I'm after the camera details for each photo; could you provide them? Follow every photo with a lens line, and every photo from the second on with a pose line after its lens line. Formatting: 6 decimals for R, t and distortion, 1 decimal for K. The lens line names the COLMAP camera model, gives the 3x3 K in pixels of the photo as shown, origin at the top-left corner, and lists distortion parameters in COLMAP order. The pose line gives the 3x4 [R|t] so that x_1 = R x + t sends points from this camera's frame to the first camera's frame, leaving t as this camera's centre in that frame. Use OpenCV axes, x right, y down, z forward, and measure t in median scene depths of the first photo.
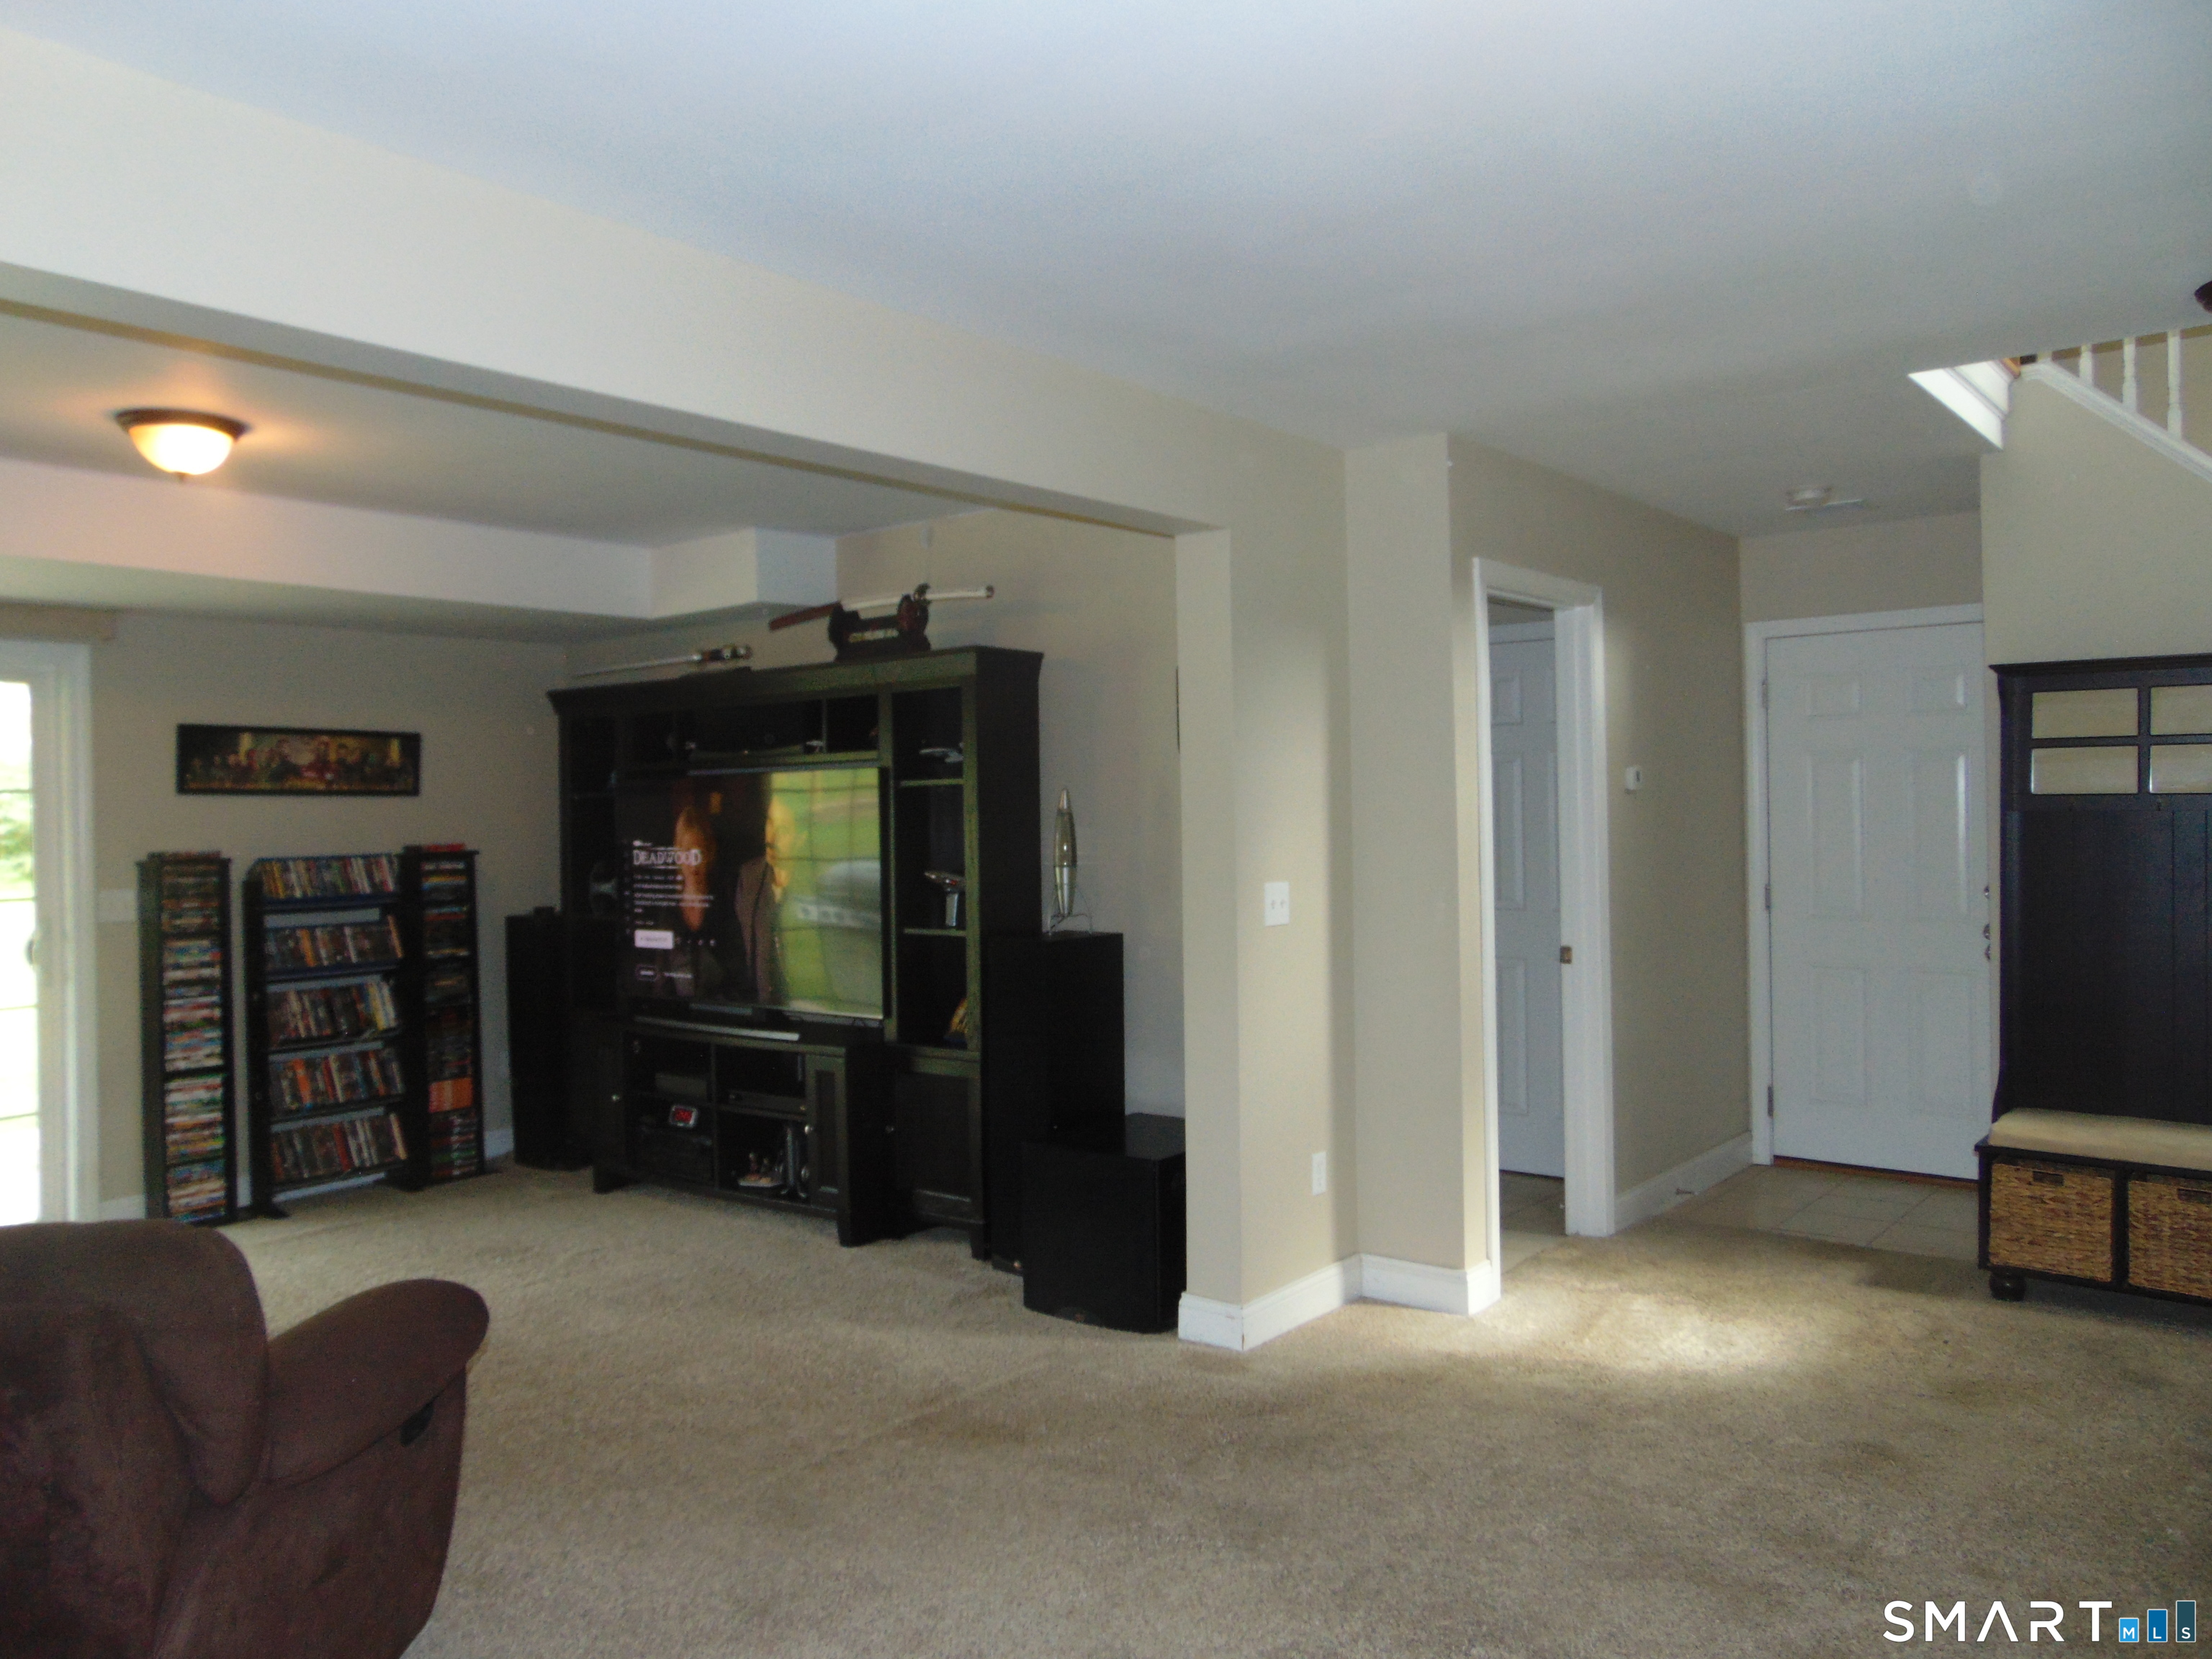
lens RADIAL K [[1647.0, 0, 1110.2], [0, 1647.0, 818.9], [0, 0, 1]] dist [-0.066200, 0.114980]
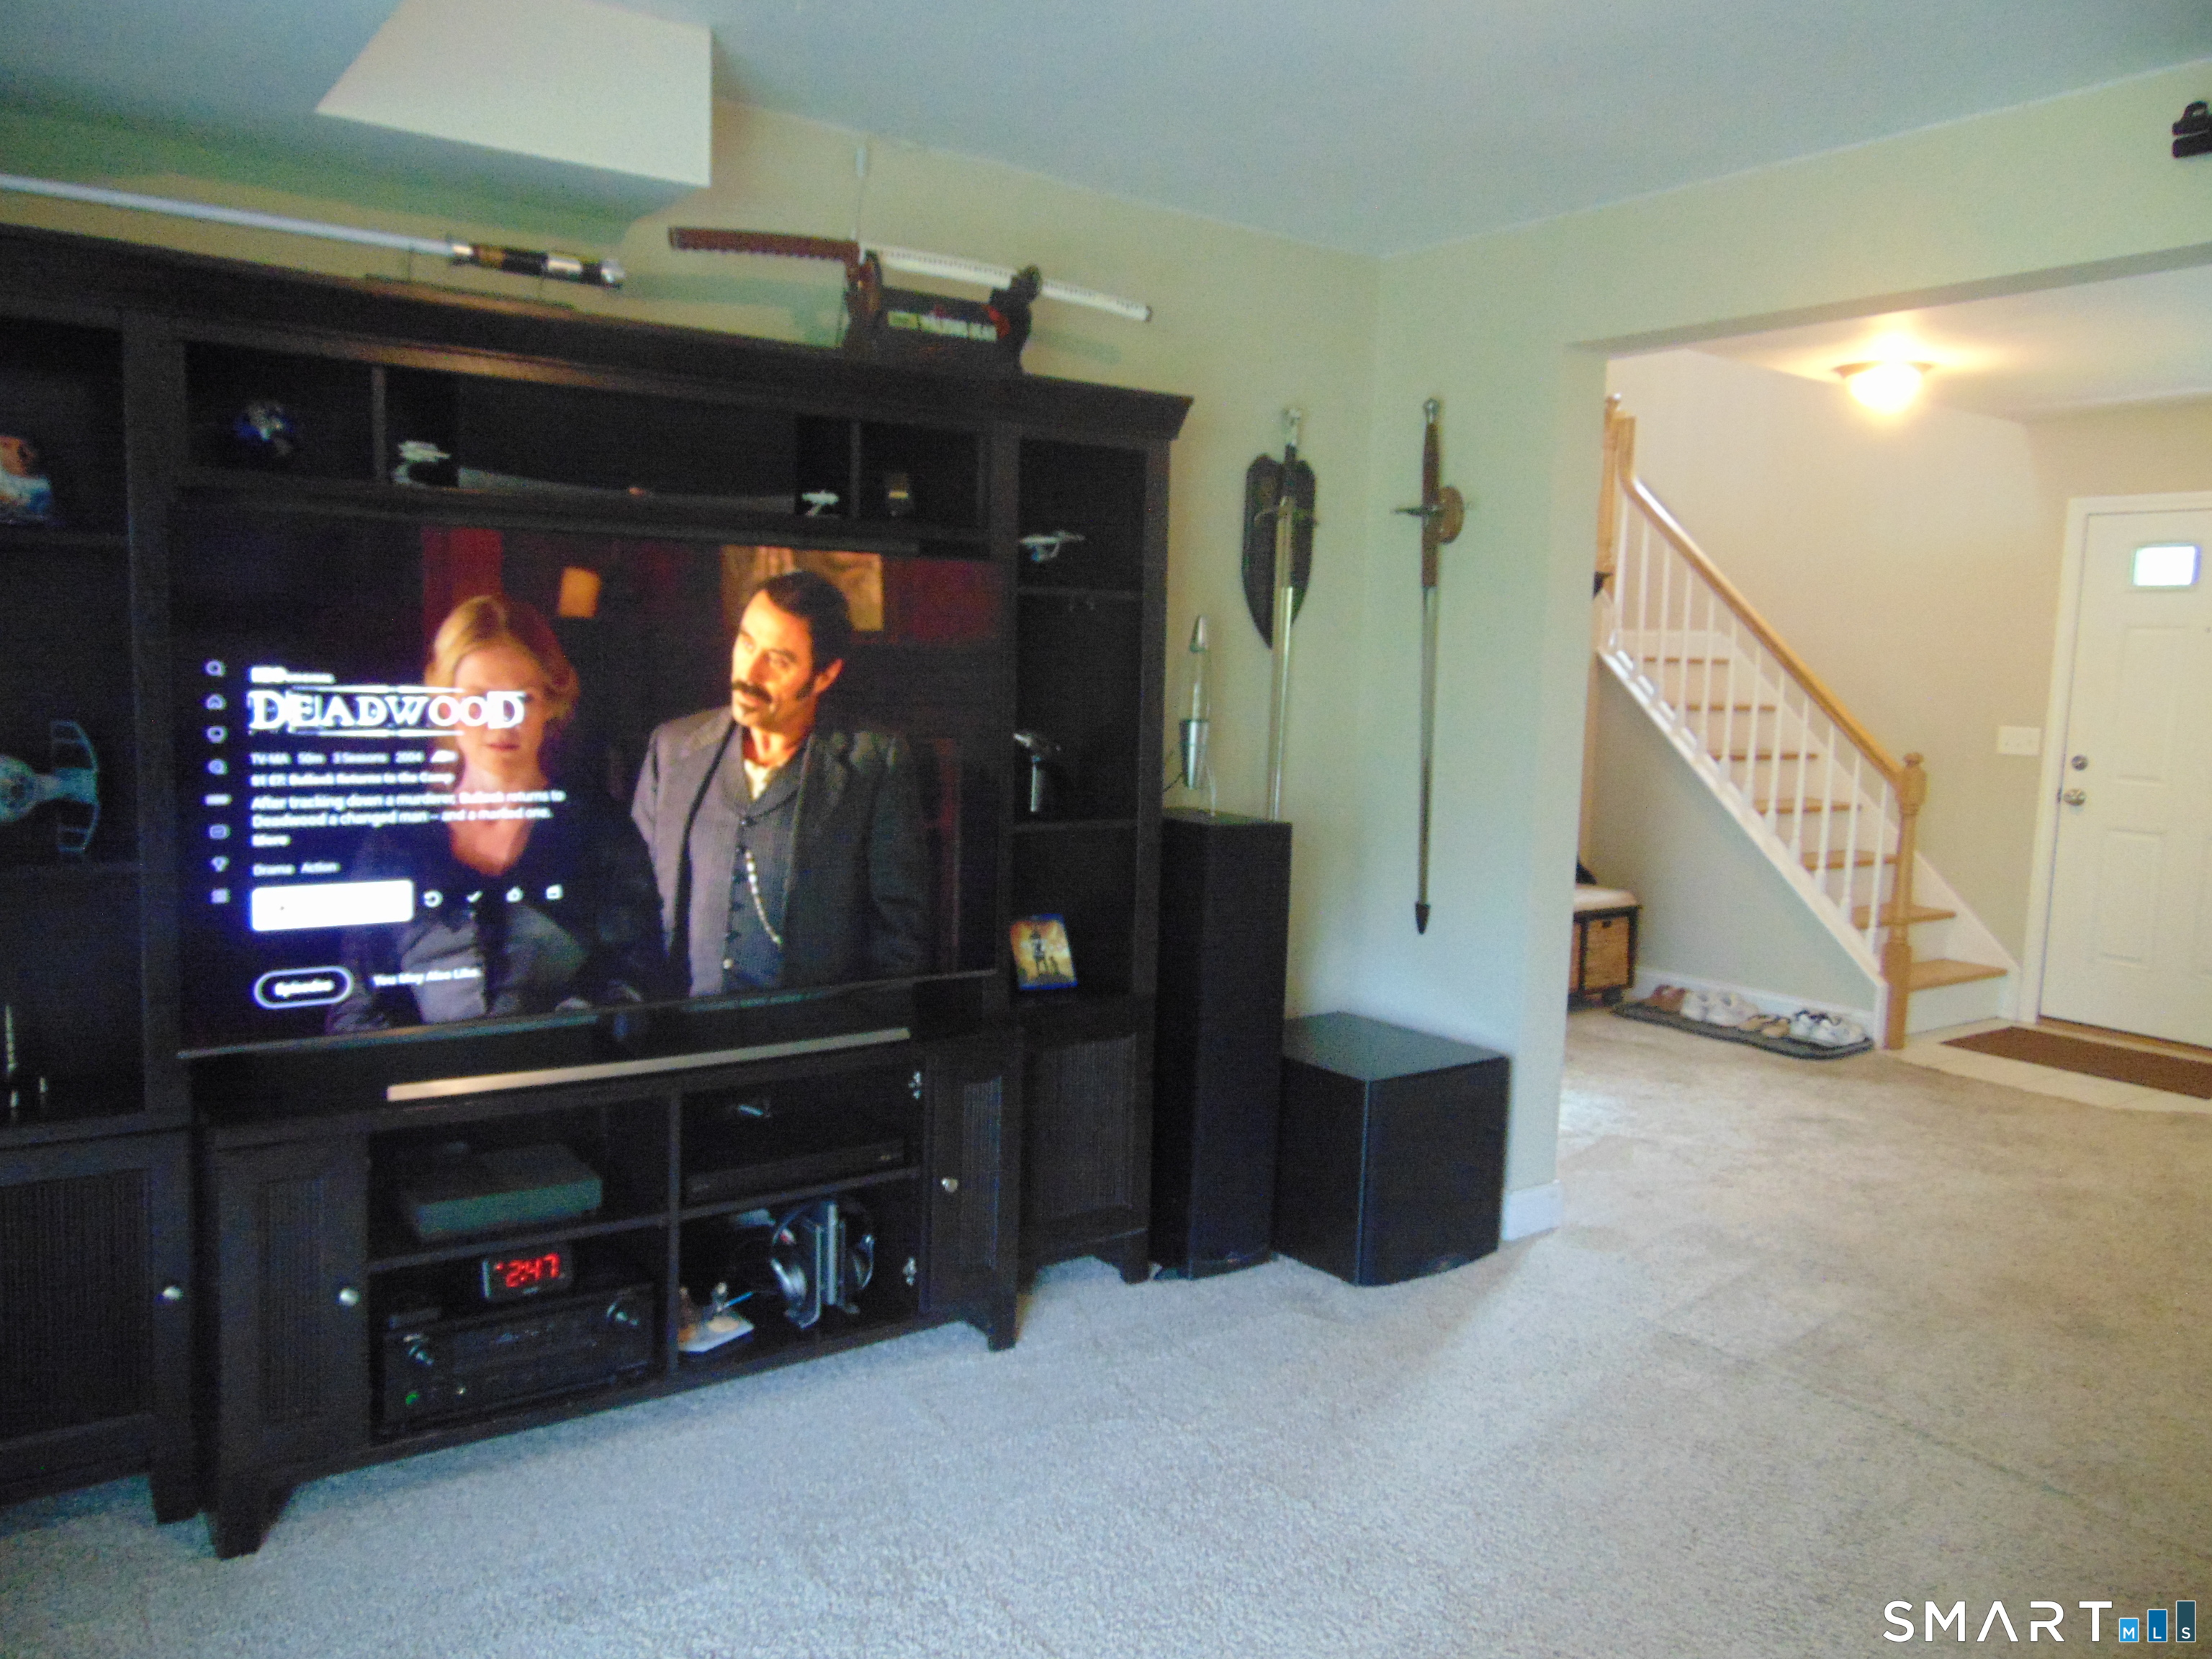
lens RADIAL K [[1666.7, 0, 1103.7], [0, 1666.7, 818.5], [0, 0, 1]] dist [-0.041159, 0.096150]
pose [[0.269587, -0.070206, 0.960414, -0.646398], [-0.033706, 0.996040, 0.082271, 0.010070], [-0.962386, -0.054551, 0.266153, 0.715966]]
